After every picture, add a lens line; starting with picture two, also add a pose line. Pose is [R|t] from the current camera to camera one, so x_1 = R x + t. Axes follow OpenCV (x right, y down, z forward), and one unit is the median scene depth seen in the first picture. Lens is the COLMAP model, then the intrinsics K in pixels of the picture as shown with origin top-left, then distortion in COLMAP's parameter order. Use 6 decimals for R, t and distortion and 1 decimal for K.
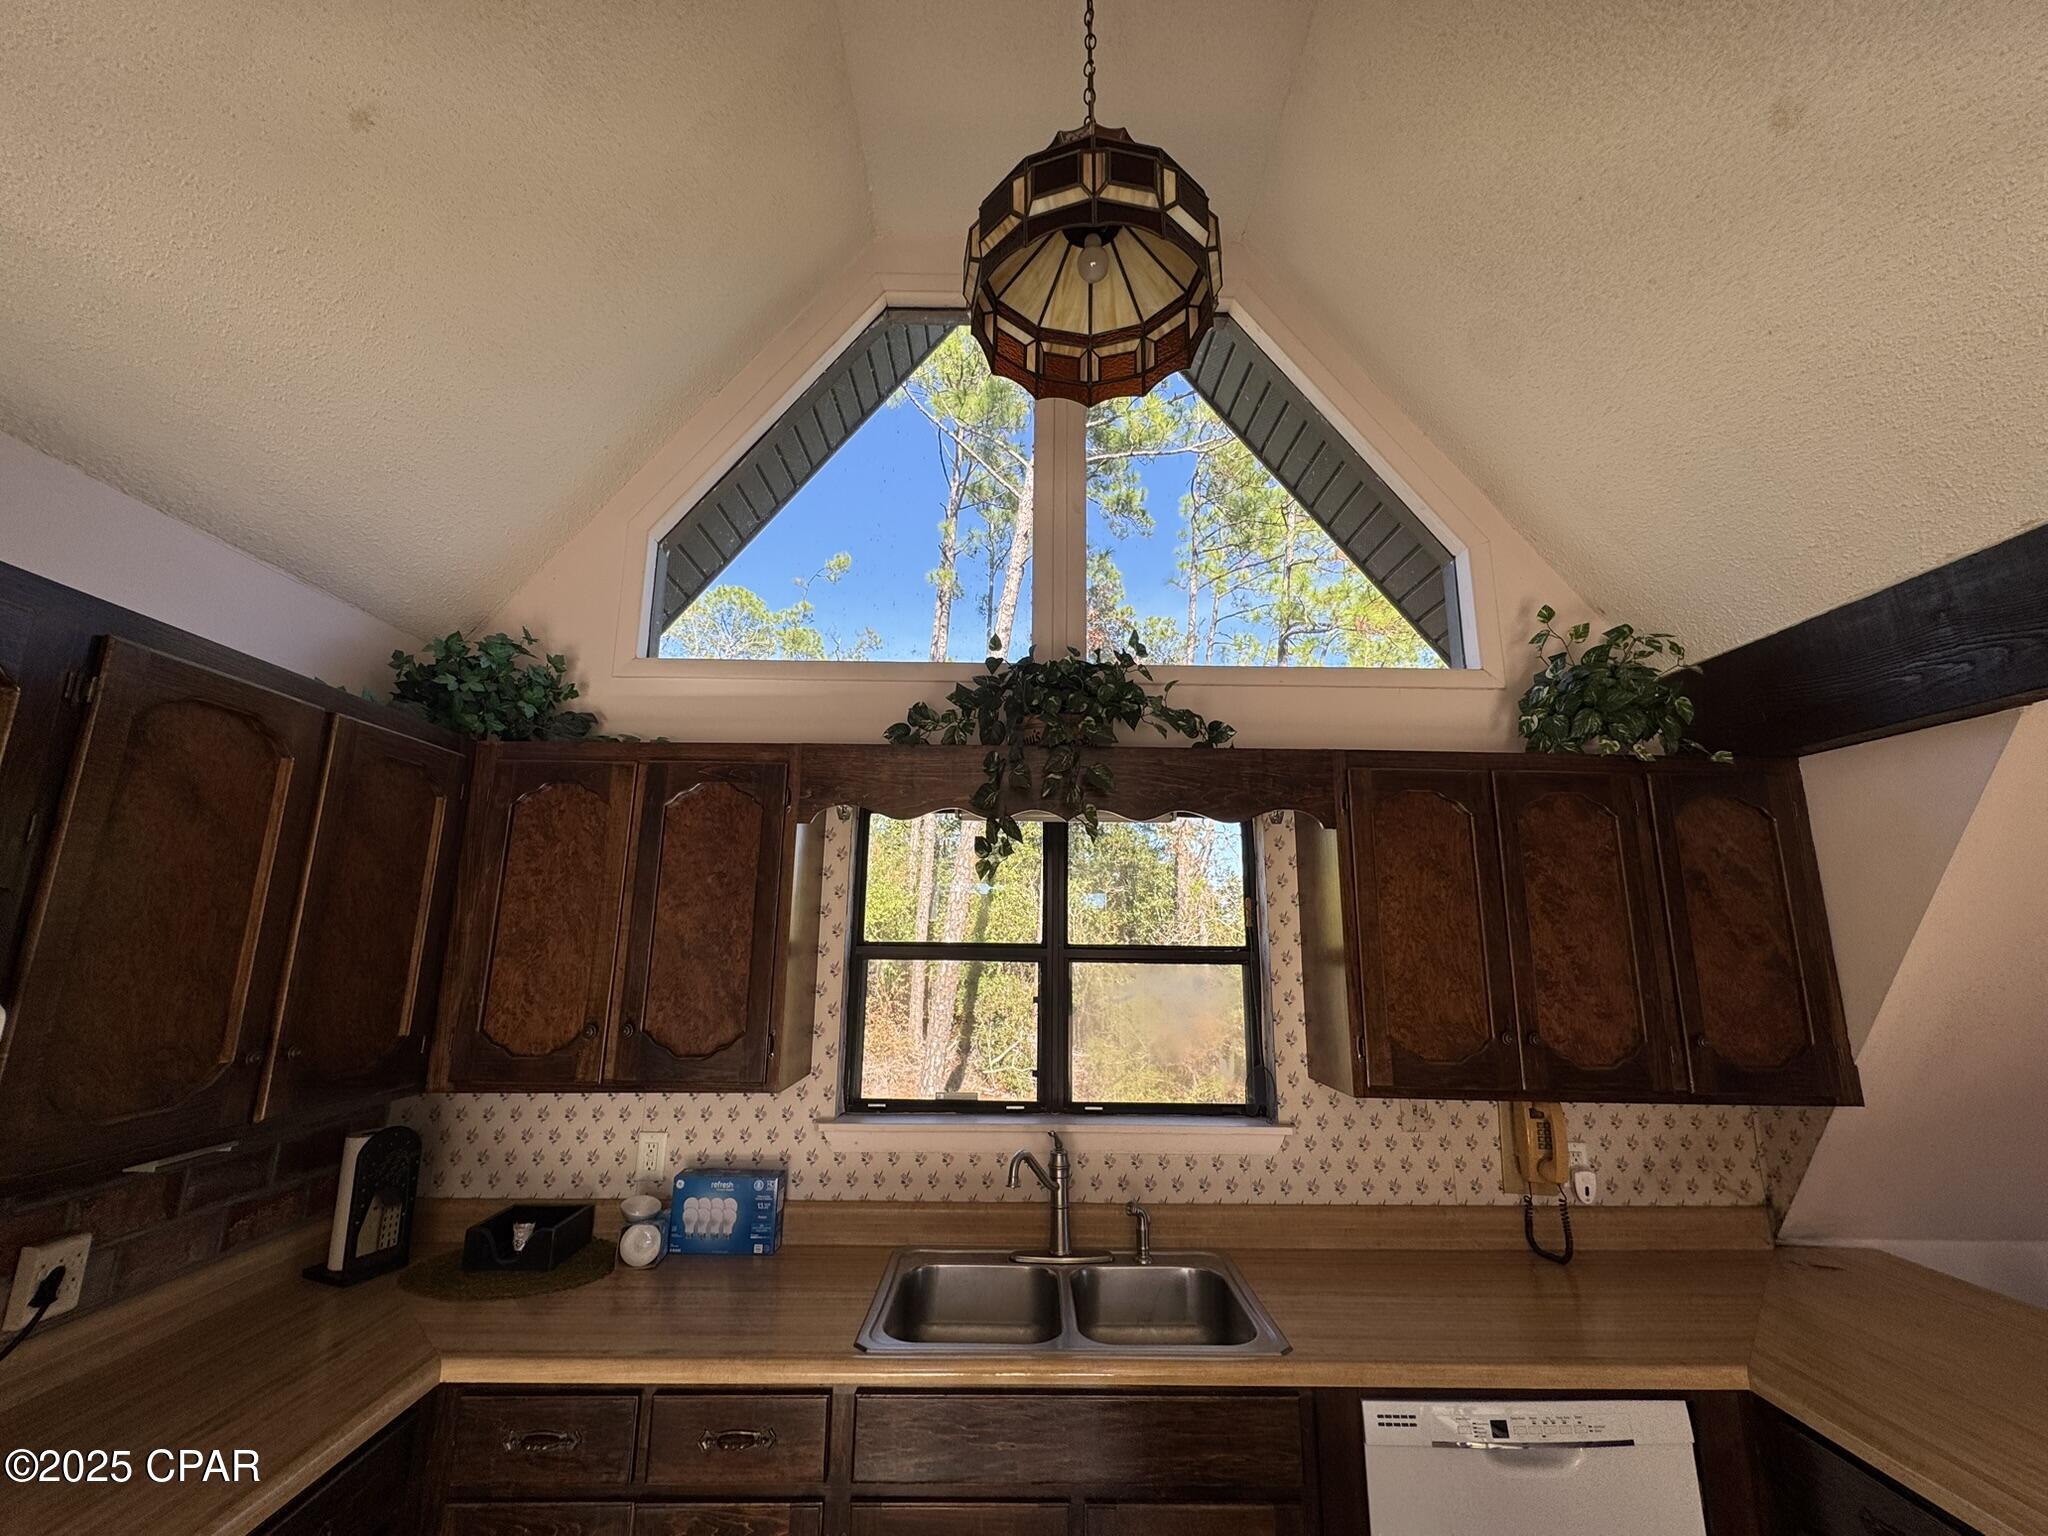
lens RADIAL K [[814.4, 0, 1025.9], [0, 814.4, 769.5], [0, 0, 1]] dist [-0.006480, 0.001307]
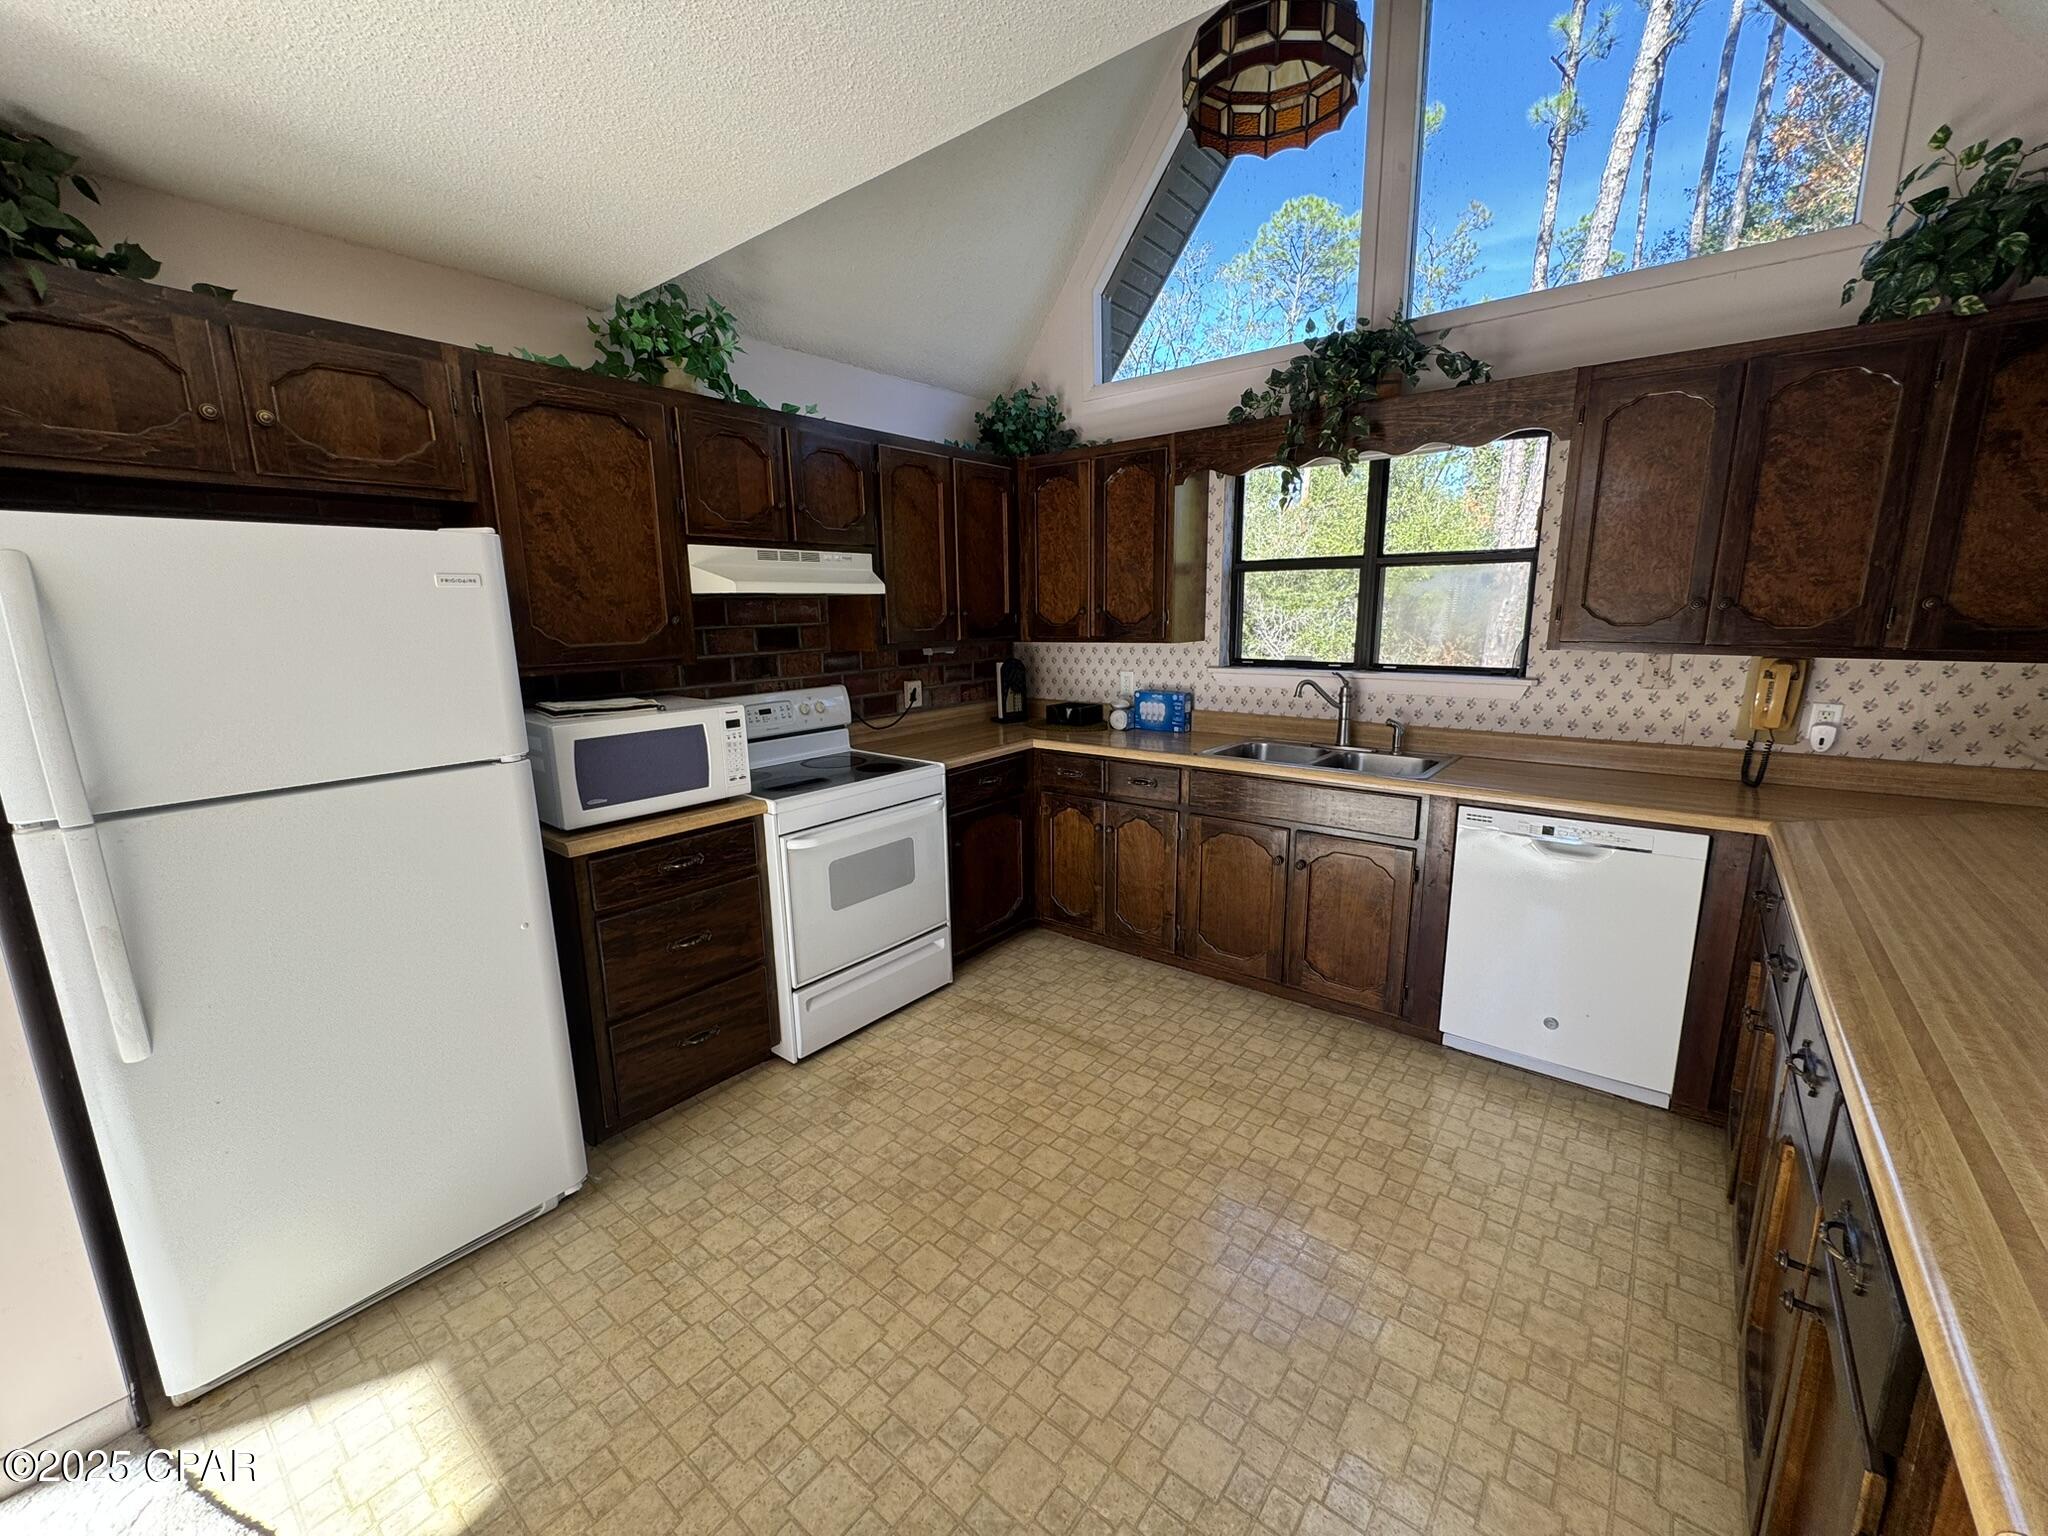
lens RADIAL K [[814.4, 0, 1023.7], [0, 814.4, 767.1], [0, 0, 1]] dist [-0.006480, 0.001307]
pose [[0.771414, 0.101483, -0.628189, 0.564680], [0.155351, 0.927295, 0.340574, -0.013024], [0.617079, -0.360313, 0.699563, -0.529708]]
